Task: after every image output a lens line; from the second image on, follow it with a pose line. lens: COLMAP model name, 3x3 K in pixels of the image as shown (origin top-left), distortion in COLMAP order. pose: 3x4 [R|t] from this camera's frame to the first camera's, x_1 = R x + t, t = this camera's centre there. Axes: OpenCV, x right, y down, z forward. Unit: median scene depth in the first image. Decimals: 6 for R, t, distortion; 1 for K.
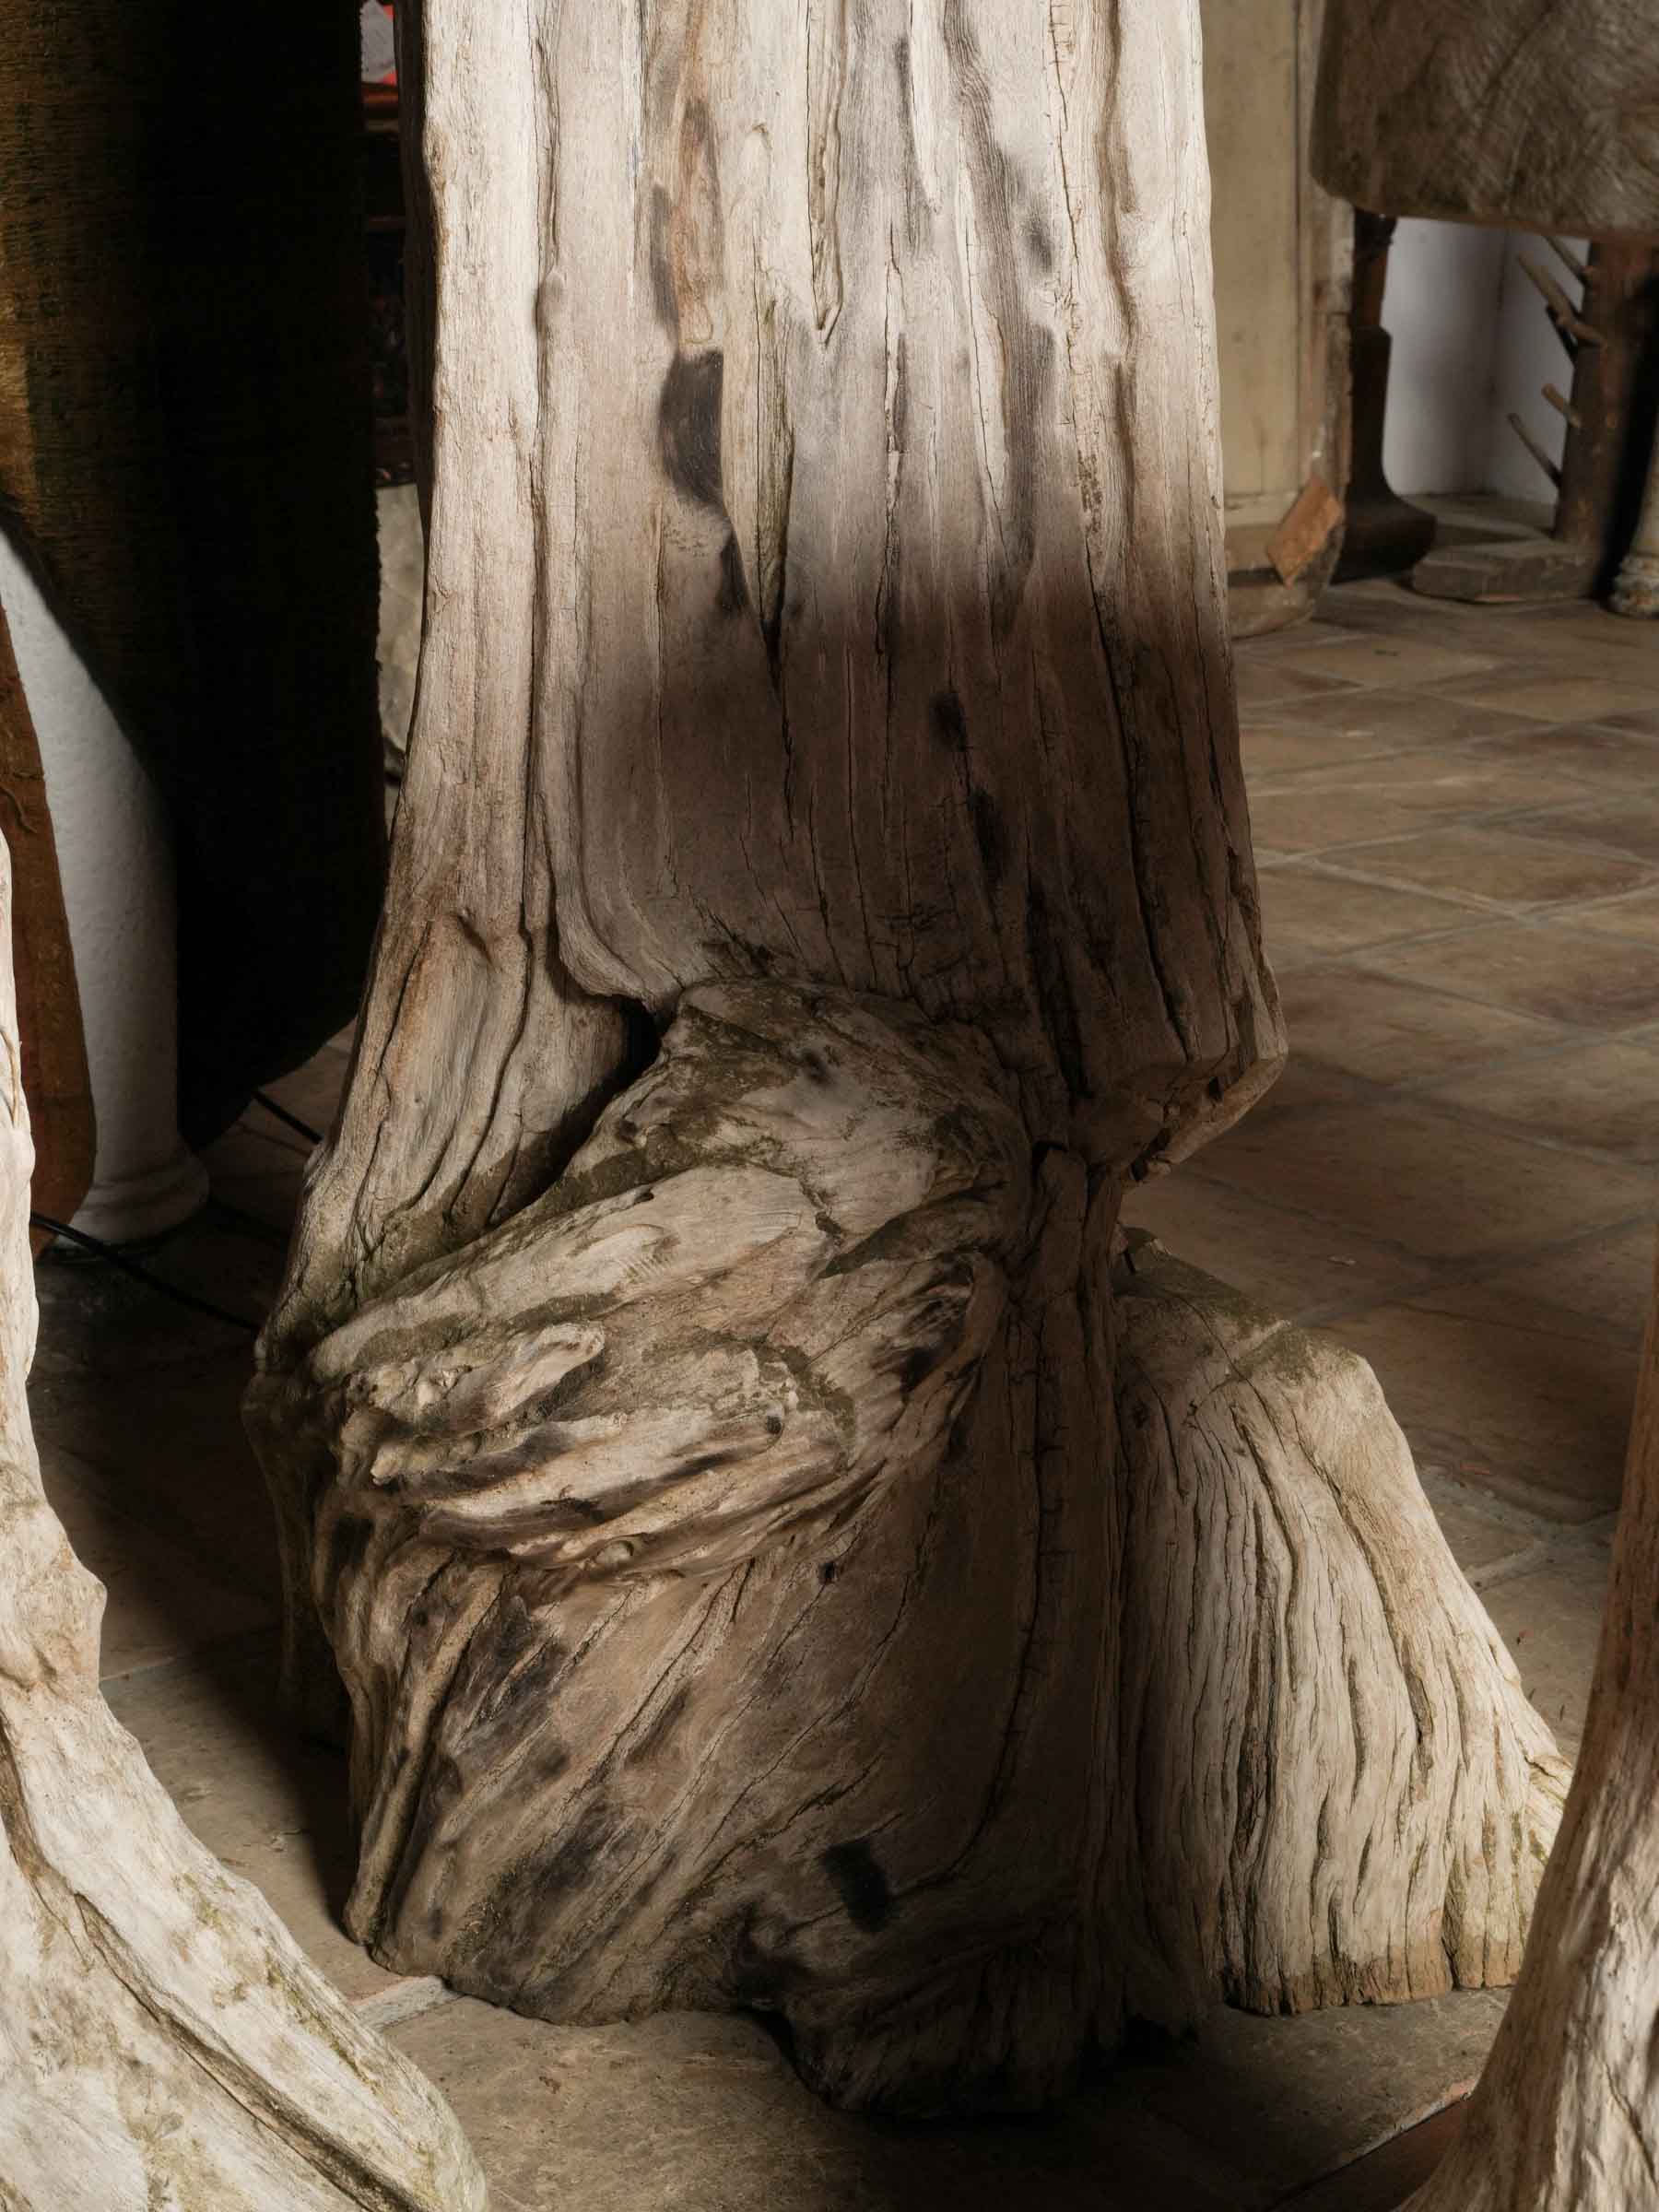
lens RADIAL K [[3517.4, 0, 829.5], [0, 3517.4, 1106.0], [0, 0, 1]] dist [0.003134, 0.068161]
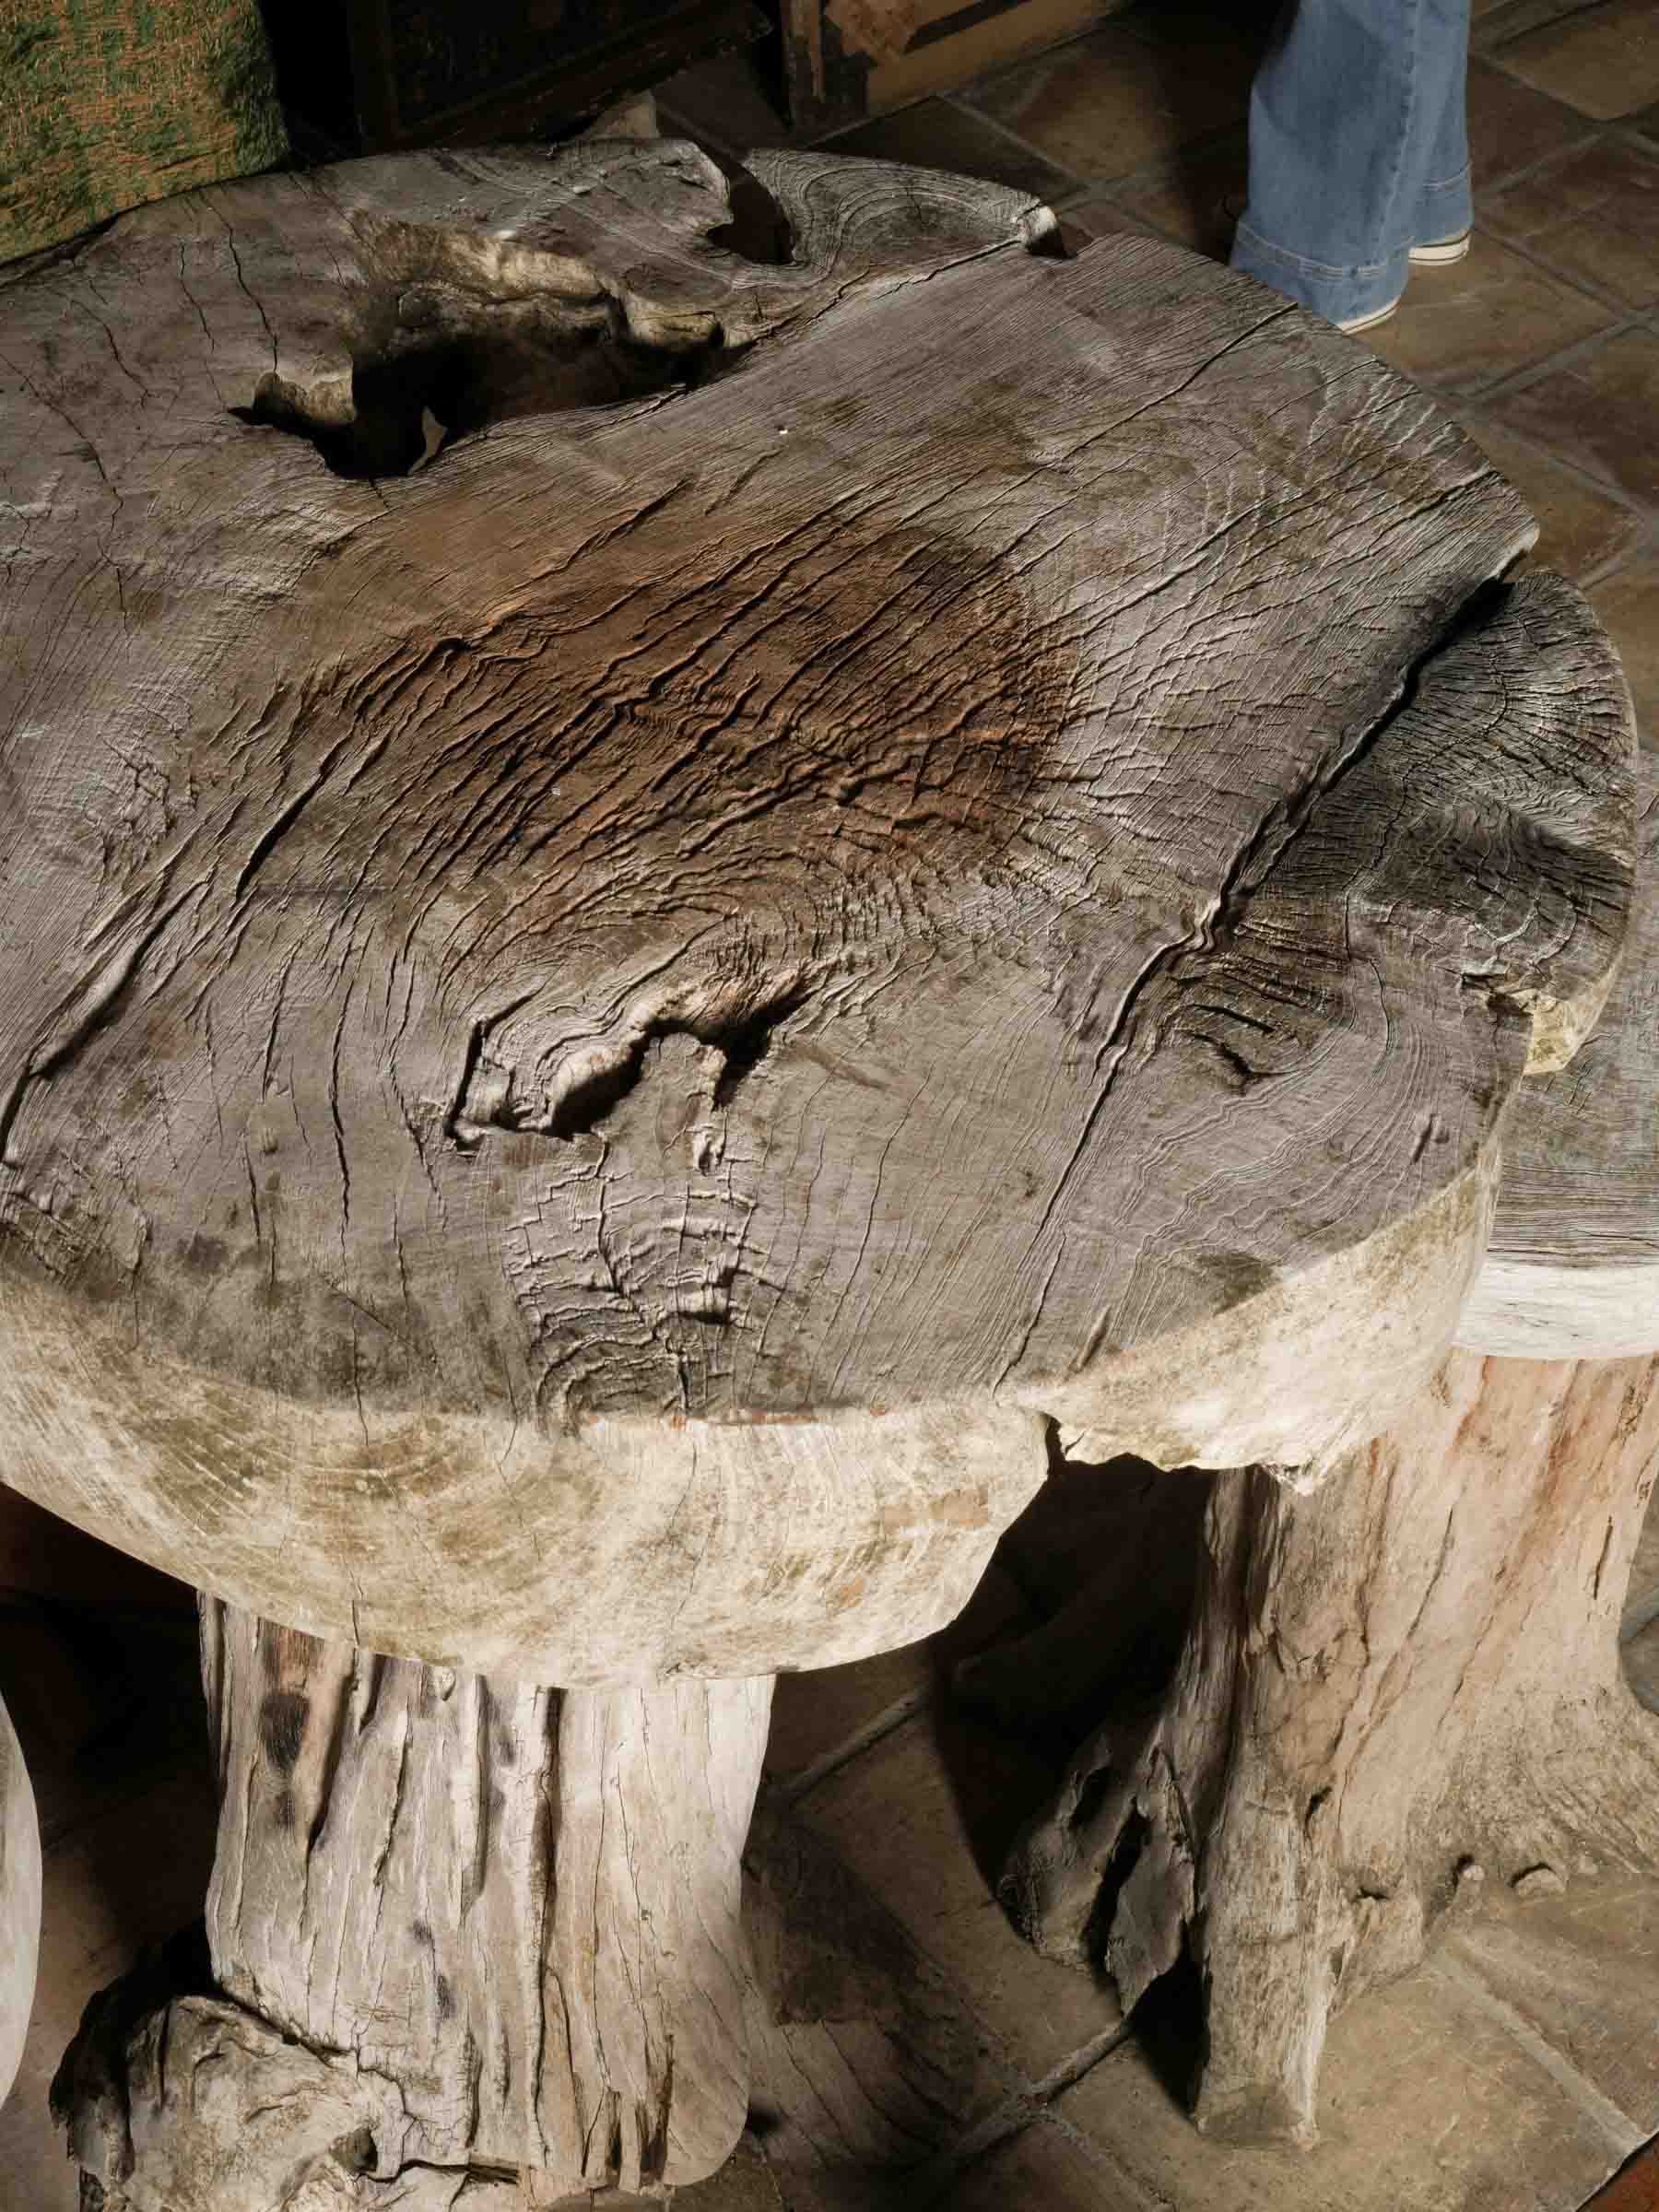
lens RADIAL K [[3517.4, 0, 829.5], [0, 3517.4, 1106.0], [0, 0, 1]] dist [0.003134, 0.068161]
pose [[0.595706, 0.549339, -0.585970, 0.813721], [-0.232931, 0.816345, 0.528511, -1.217362], [0.768686, -0.178347, 0.614260, 0.265502]]
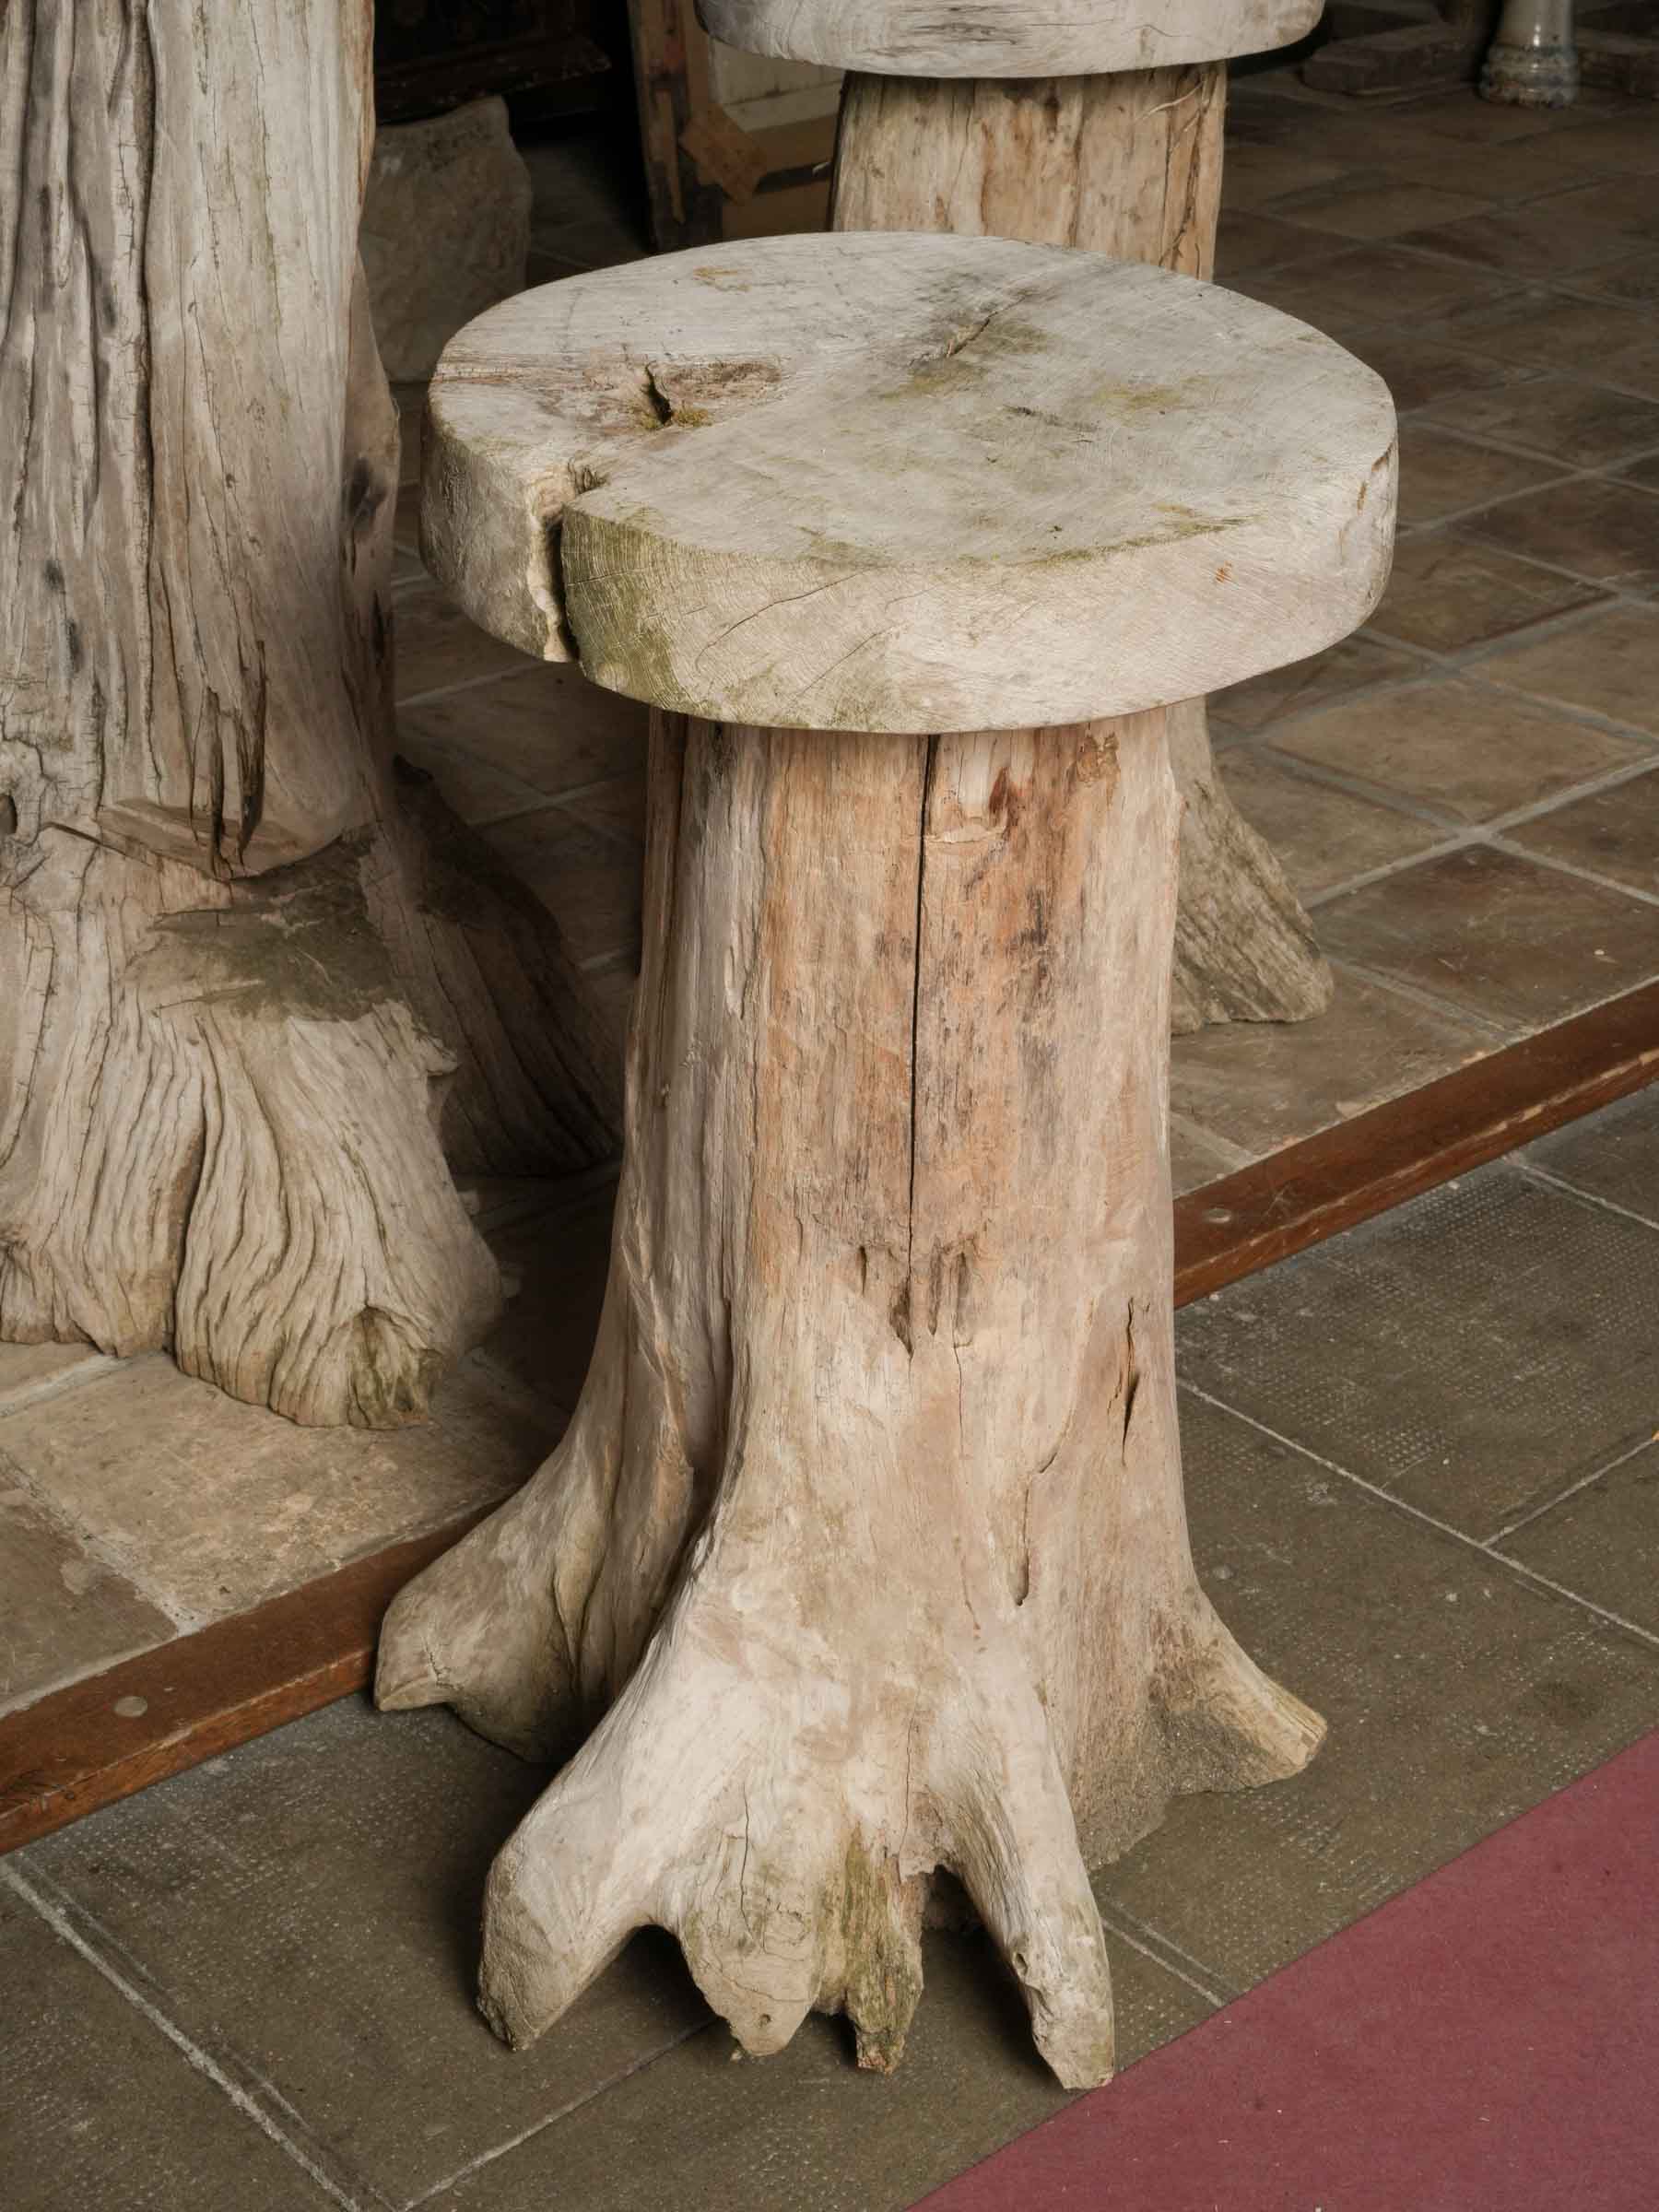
lens RADIAL K [[3517.4, 0, 829.5], [0, 3517.4, 1106.0], [0, 0, 1]] dist [0.003134, 0.068161]
pose [[0.577118, 0.327383, -0.748168, 1.629991], [-0.197155, 0.944886, 0.261382, -0.388340], [0.792505, -0.003343, 0.609856, 0.230550]]
